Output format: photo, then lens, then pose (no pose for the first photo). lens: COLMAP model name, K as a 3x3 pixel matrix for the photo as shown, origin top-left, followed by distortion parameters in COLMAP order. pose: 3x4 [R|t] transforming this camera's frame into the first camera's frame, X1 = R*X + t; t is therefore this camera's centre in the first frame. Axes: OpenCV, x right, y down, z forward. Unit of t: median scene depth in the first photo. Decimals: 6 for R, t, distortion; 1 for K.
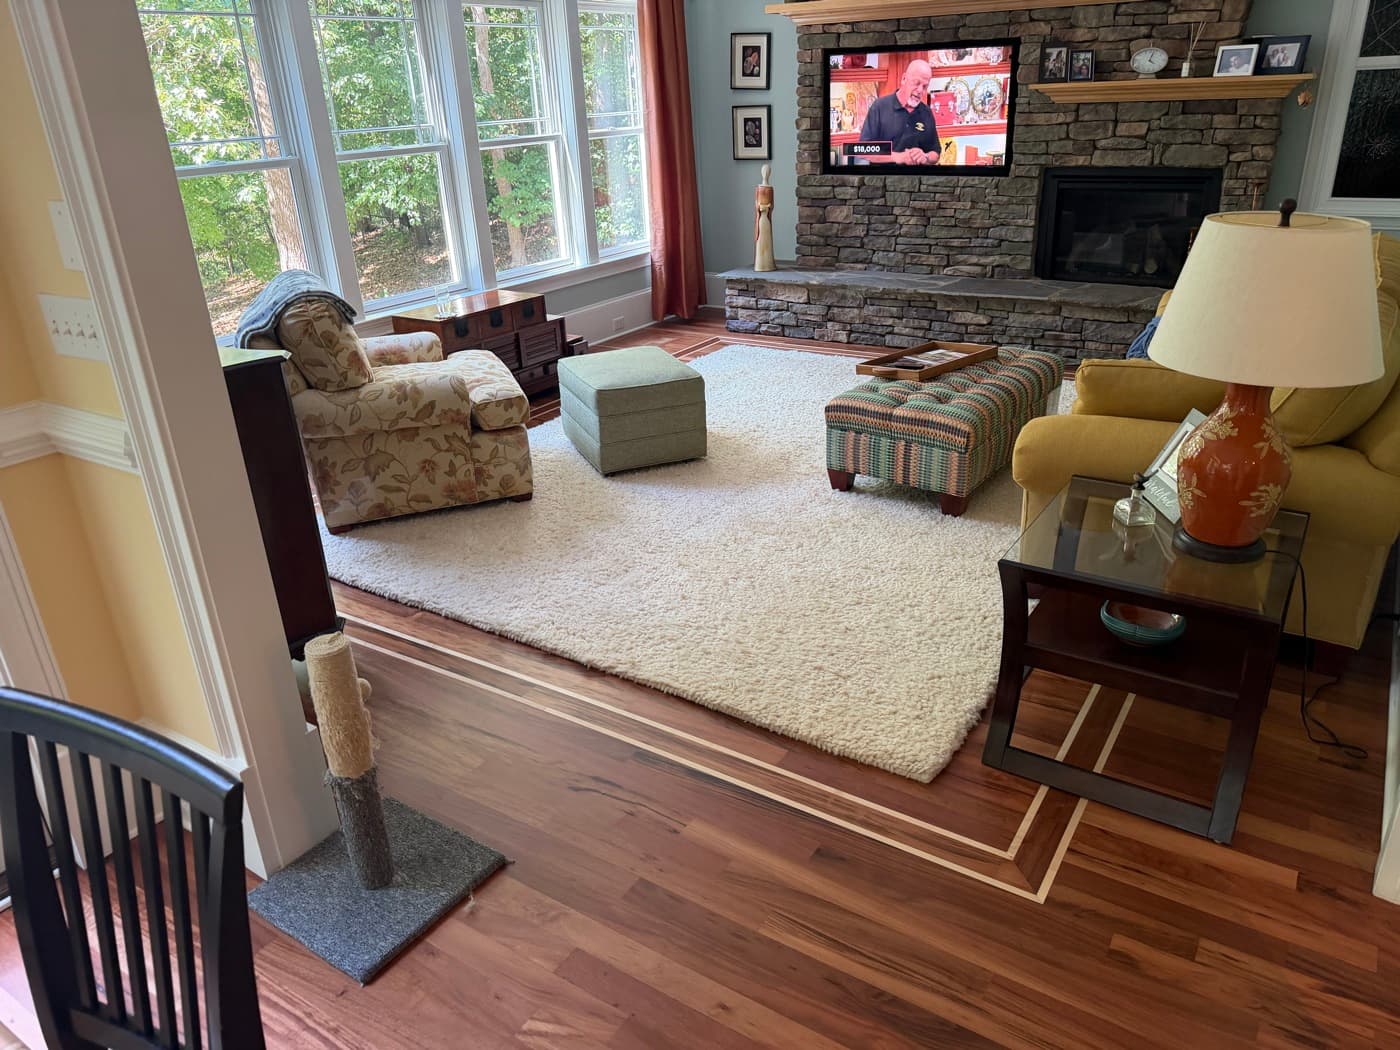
lens RADIAL K [[992.0, 0, 700.6], [0, 992.0, 520.6], [0, 0, 1]] dist [0.031721, -0.031411]
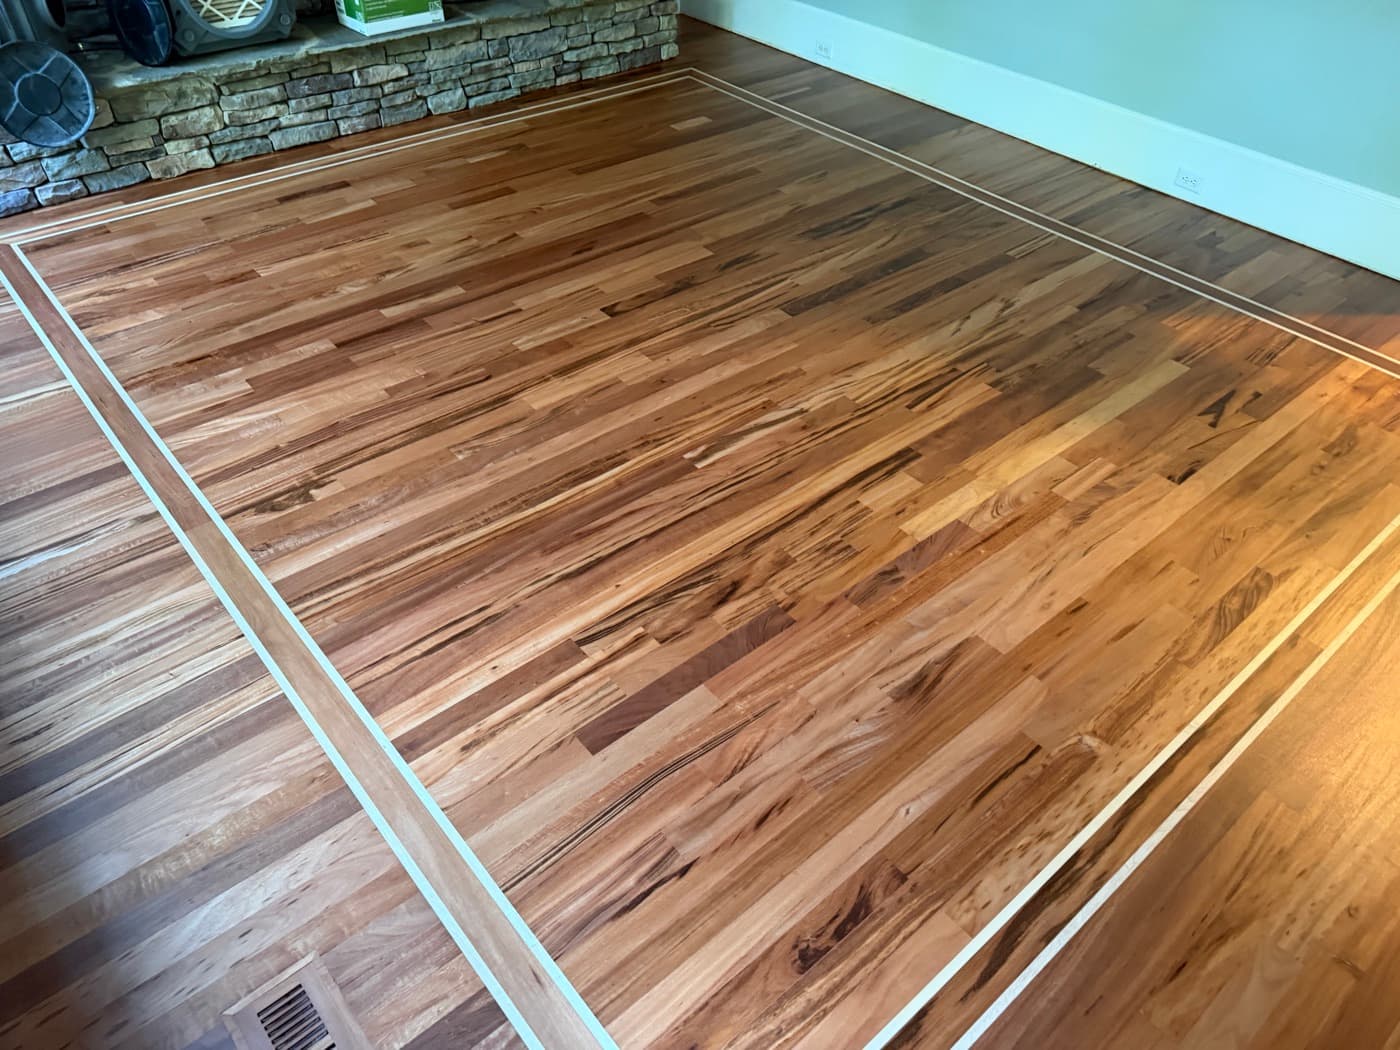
lens RADIAL K [[992.0, 0, 700.6], [0, 992.0, 520.6], [0, 0, 1]] dist [0.031721, -0.031411]
pose [[0.281118, -0.596750, 0.751573, -0.413066], [0.345773, 0.793538, 0.500737, -0.230494], [-0.895217, 0.119107, 0.429418, 0.517781]]
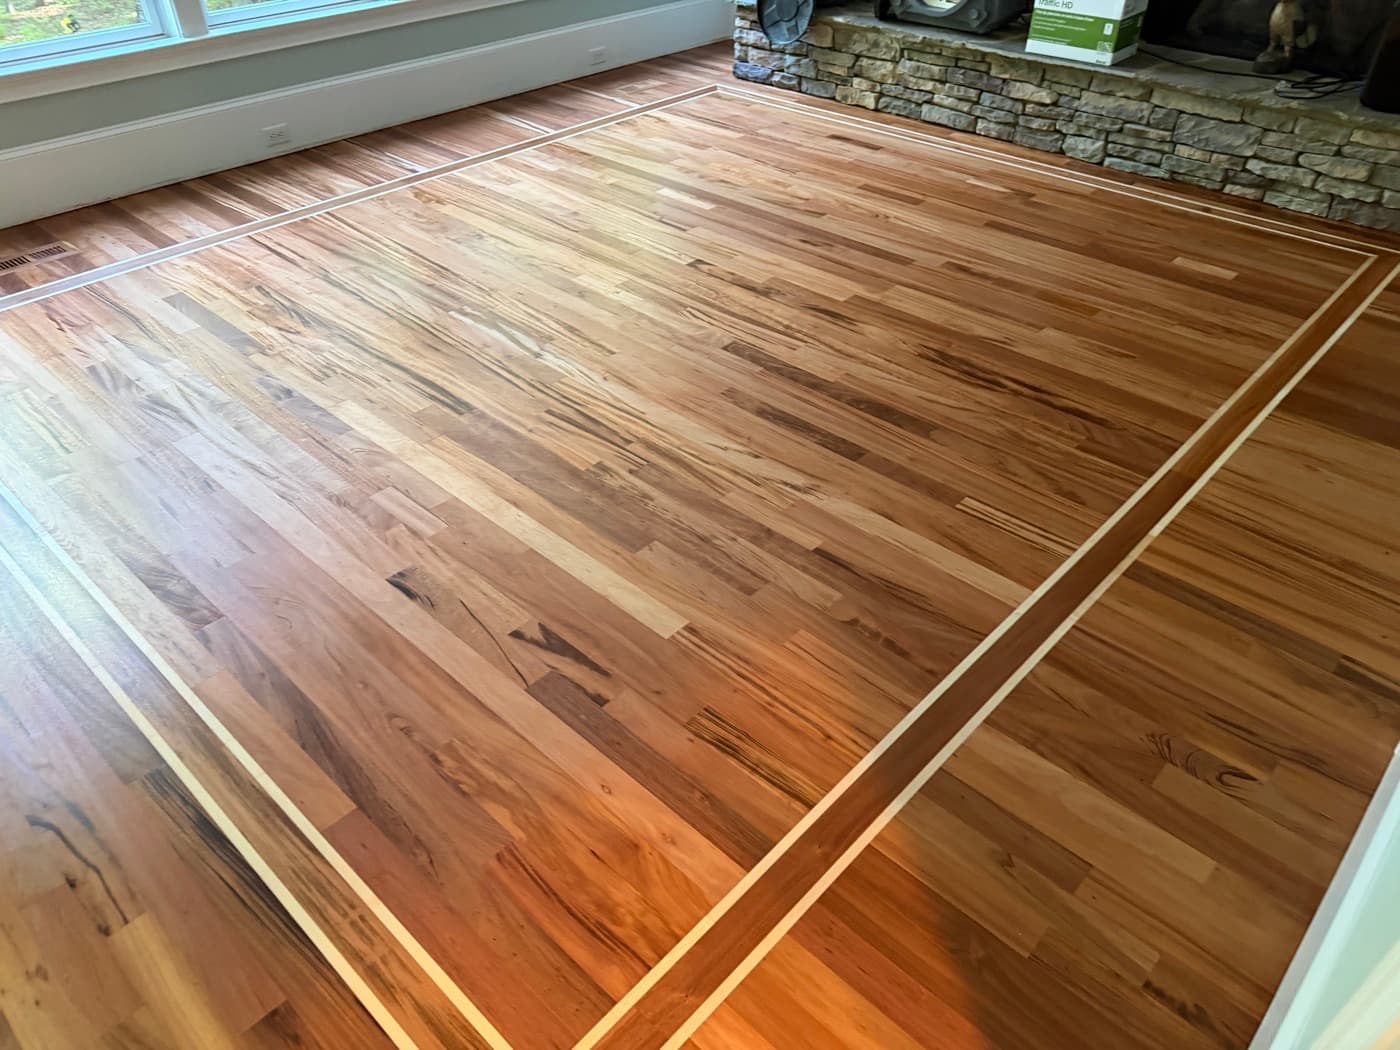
lens RADIAL K [[1008.9, 0, 700.7], [0, 1008.9, 528.2], [0, 0, 1]] dist [0.004984, -0.007367]
pose [[0.984853, 0.135692, -0.107943, 0.156371], [-0.103206, 0.959010, 0.263911, -0.067692], [0.139329, -0.248773, 0.958488, 0.176333]]
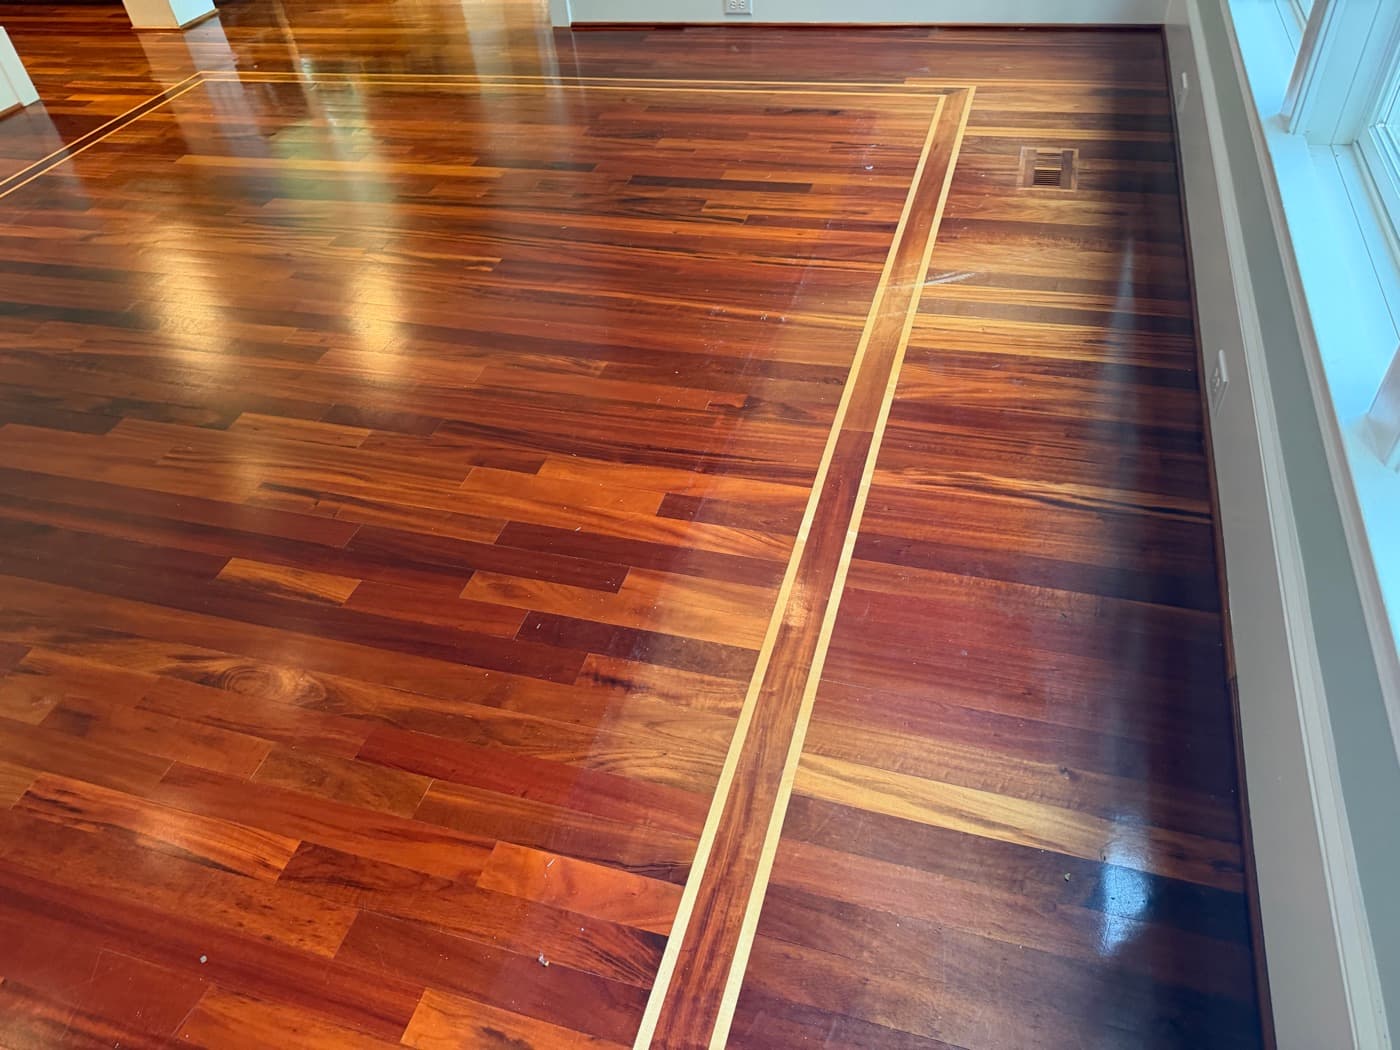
lens RADIAL K [[955.2, 0, 697.6], [0, 955.2, 567.0], [0, 0, 1]] dist [0.057790, -0.053282]
pose [[-0.952716, 0.283383, -0.109670, -0.051704], [0.004322, 0.373519, 0.927613, -0.394116], [0.303833, 0.883277, -0.357082, 1.036161]]
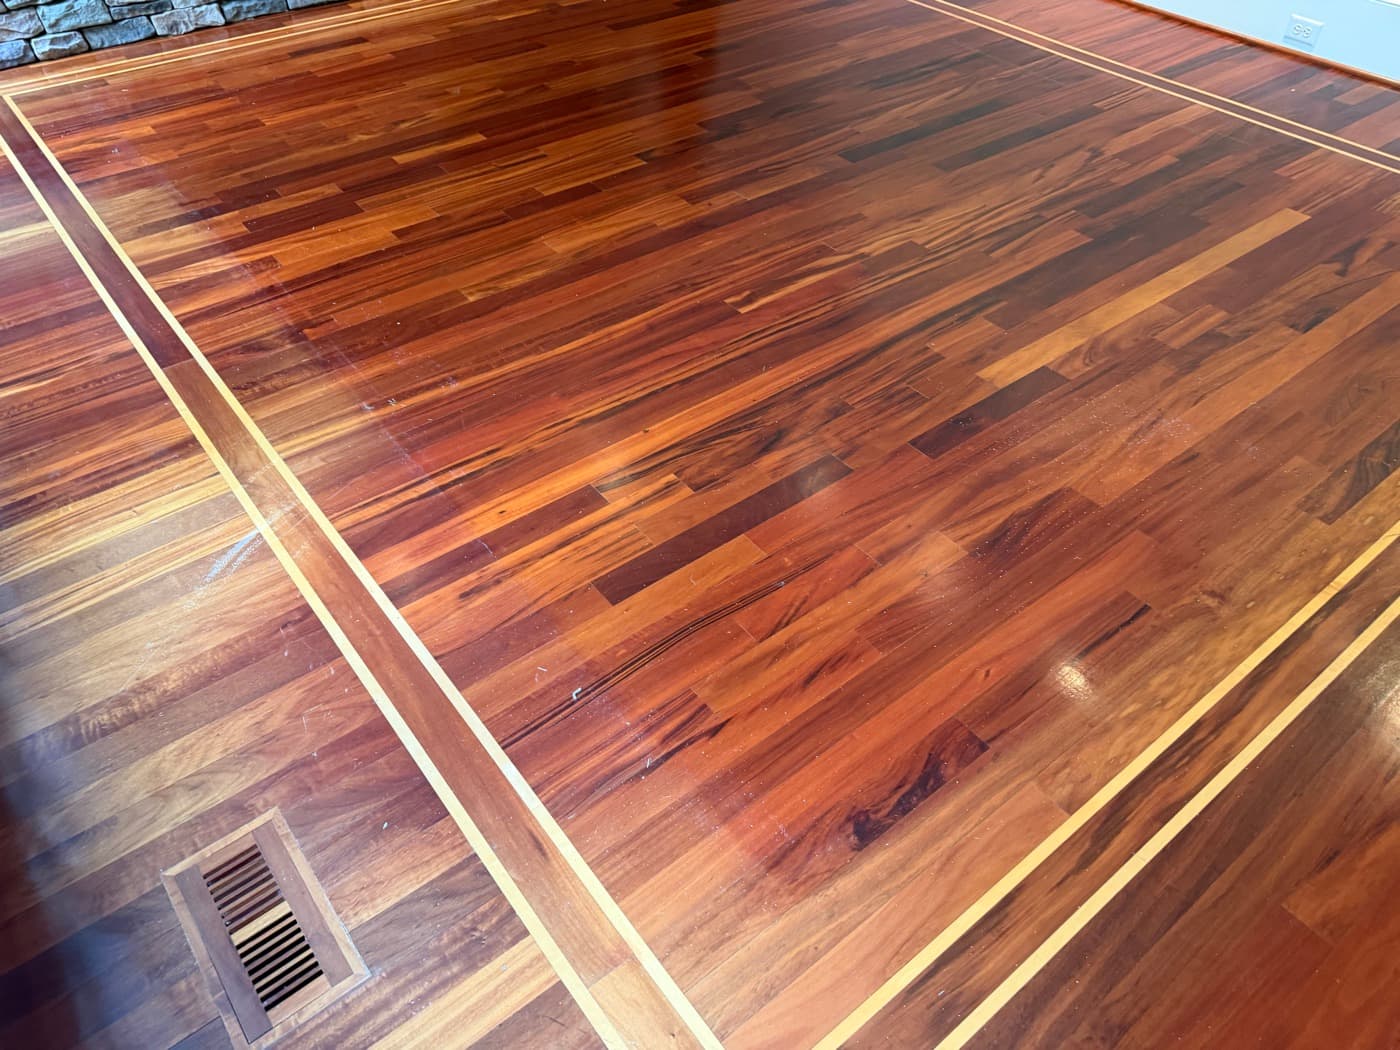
lens RADIAL K [[991.4, 0, 703.6], [0, 991.4, 522.0], [0, 0, 1]] dist [0.008975, -0.006309]
pose [[0.319661, -0.624400, 0.712700, -0.397052], [0.358791, 0.775919, 0.518862, -0.167804], [-0.876975, 0.089850, 0.472061, 0.545194]]
